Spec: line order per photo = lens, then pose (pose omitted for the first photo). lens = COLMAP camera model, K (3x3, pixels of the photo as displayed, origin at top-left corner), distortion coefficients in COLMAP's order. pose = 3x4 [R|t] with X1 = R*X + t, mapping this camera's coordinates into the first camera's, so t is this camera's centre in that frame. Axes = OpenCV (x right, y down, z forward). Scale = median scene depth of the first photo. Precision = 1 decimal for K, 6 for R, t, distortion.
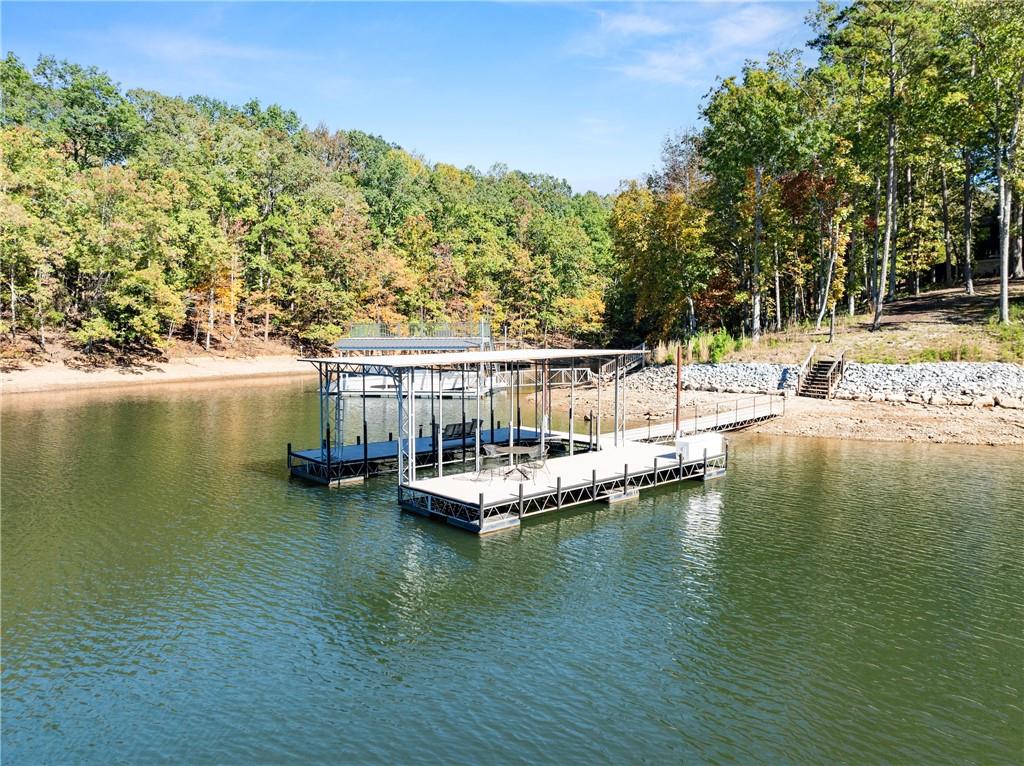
lens RADIAL K [[721.7, 0, 517.1], [0, 721.7, 378.4], [0, 0, 1]] dist [-0.047214, 0.008668]
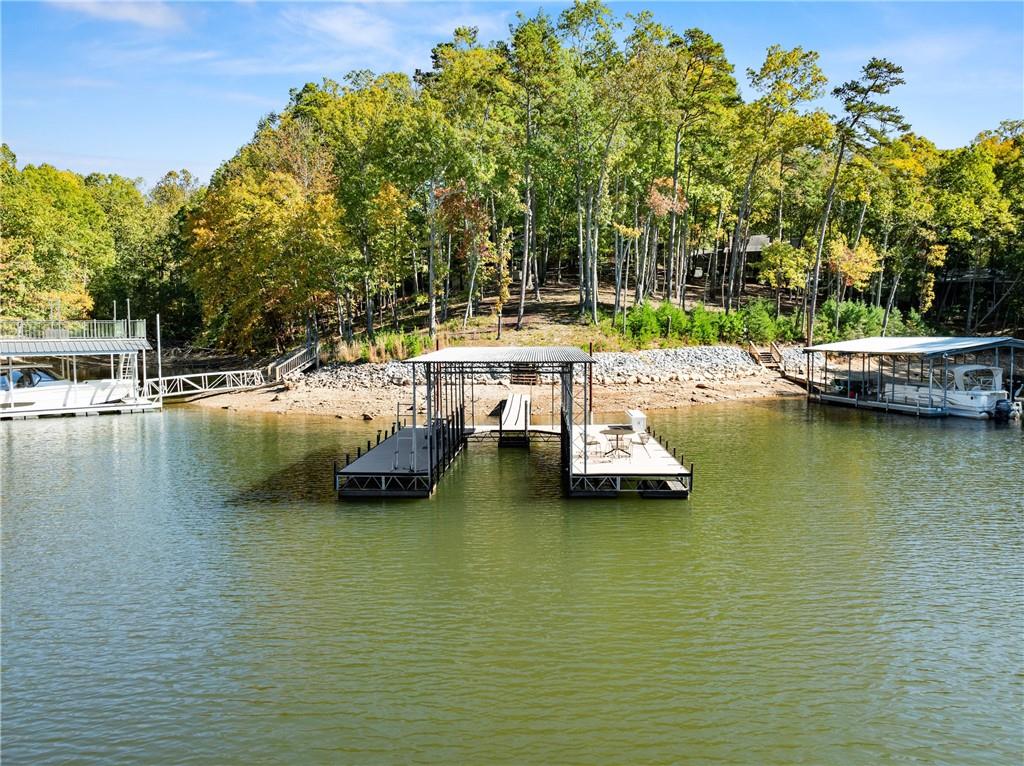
lens RADIAL K [[721.7, 0, 513.6], [0, 721.7, 382.9], [0, 0, 1]] dist [-0.047214, 0.008668]
pose [[0.637859, -0.042352, 0.768987, -0.396910], [0.047341, 0.998755, 0.015738, 0.003125], [-0.768696, 0.026366, 0.639070, 0.183686]]
